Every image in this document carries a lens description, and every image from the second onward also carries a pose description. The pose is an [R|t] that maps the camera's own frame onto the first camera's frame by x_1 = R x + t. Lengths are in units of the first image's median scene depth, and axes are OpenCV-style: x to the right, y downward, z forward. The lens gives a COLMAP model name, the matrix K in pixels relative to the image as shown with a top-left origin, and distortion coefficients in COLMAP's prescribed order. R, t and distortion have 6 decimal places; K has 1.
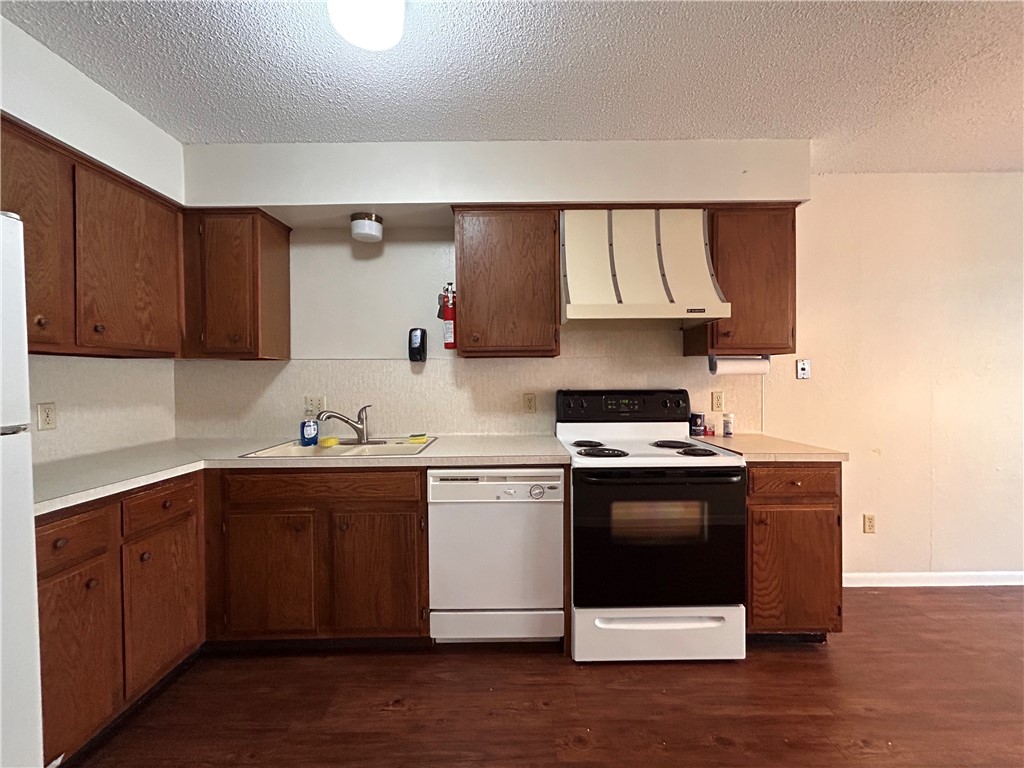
lens RADIAL K [[415.0, 0, 512.4], [0, 415.0, 382.3], [0, 0, 1]] dist [-0.001206, -0.000033]
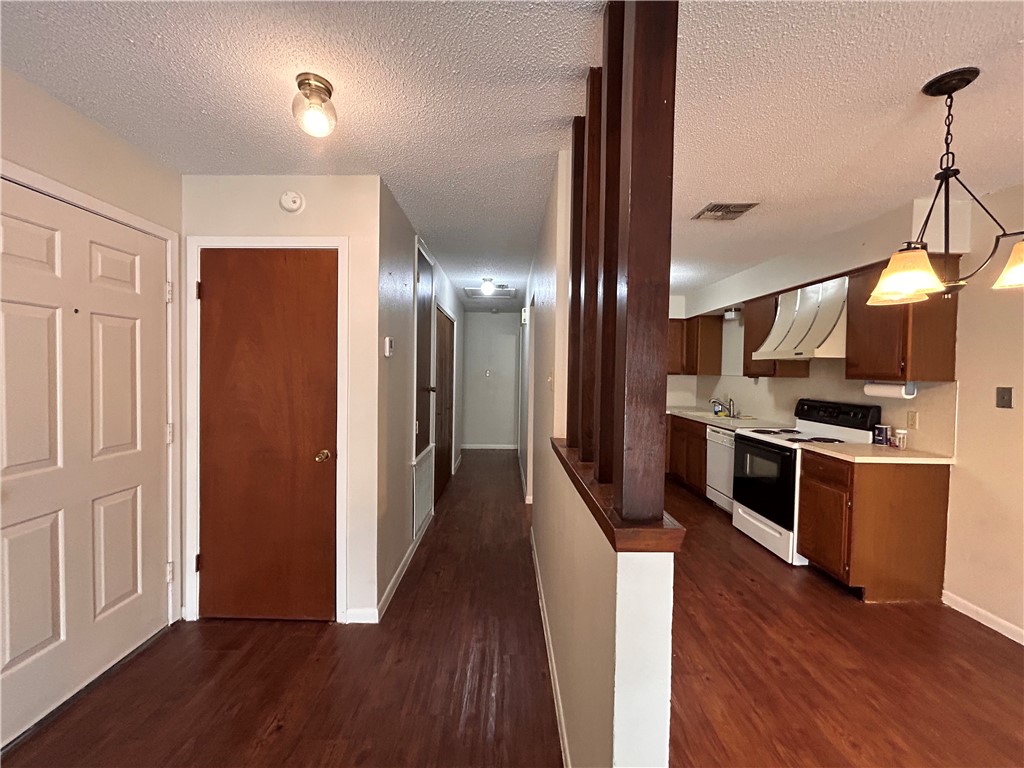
lens RADIAL K [[415.0, 0, 515.5], [0, 415.0, 383.6], [0, 0, 1]] dist [-0.001206, -0.000033]
pose [[0.020462, 0.041835, -0.998915, 2.053389], [-0.028792, 0.998734, 0.041238, -0.089556], [0.999376, 0.027917, 0.021640, -0.153739]]
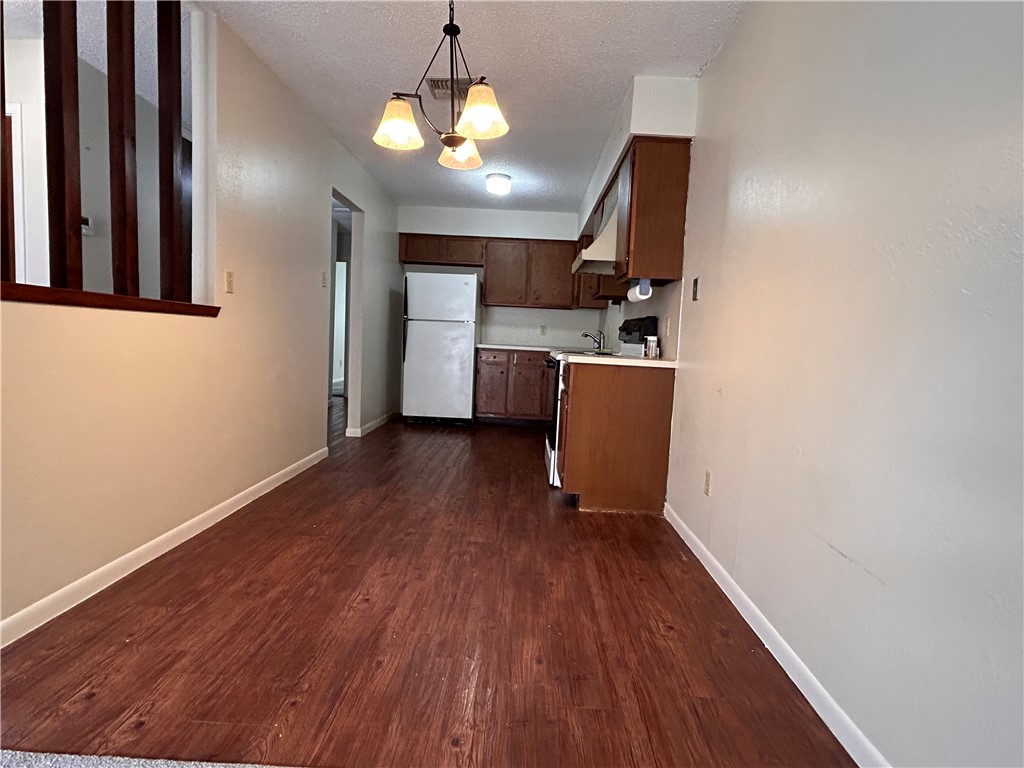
lens RADIAL K [[537.0, 0, 515.0], [0, 537.0, 381.4], [0, 0, 1]] dist [0.017861, -0.001436]
pose [[-0.023600, 0.085598, -0.996050, 2.387120], [-0.061070, 0.994344, 0.086898, 0.111529], [0.997854, 0.062880, -0.018239, 0.828505]]
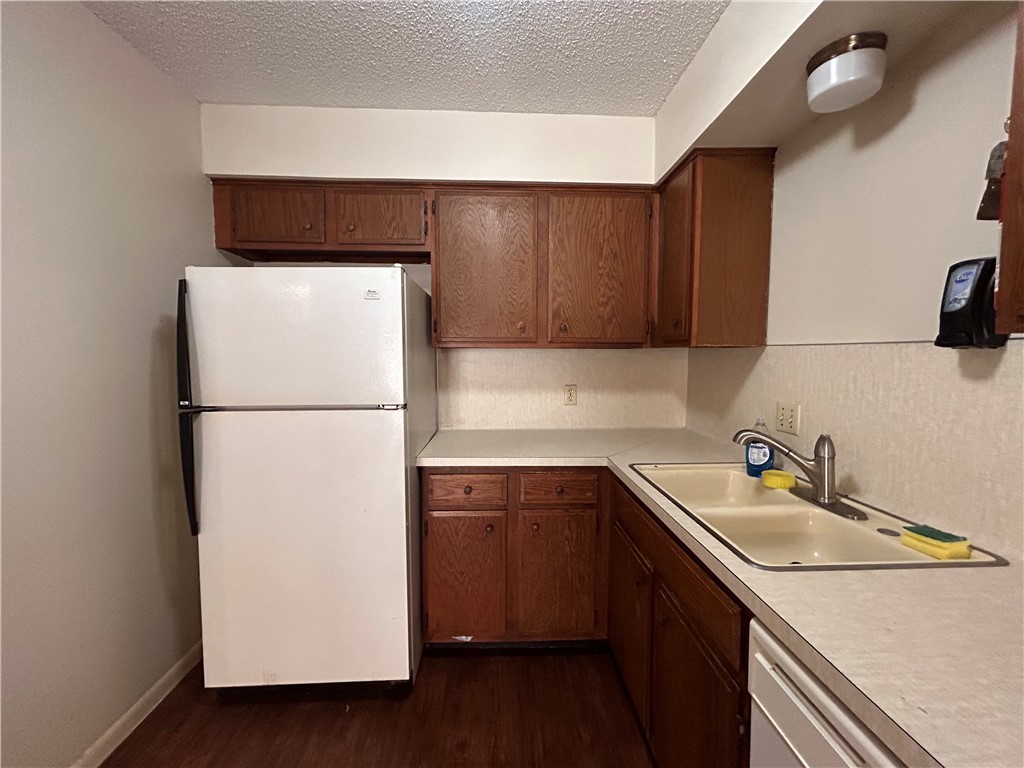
lens RADIAL K [[415.0, 0, 516.1], [0, 415.0, 382.6], [0, 0, 1]] dist [-0.001206, -0.000033]
pose [[0.041525, 0.075147, -0.996307, 0.176672], [-0.016443, 0.997084, 0.074521, -0.049551], [0.999002, 0.013288, 0.042640, 0.709603]]
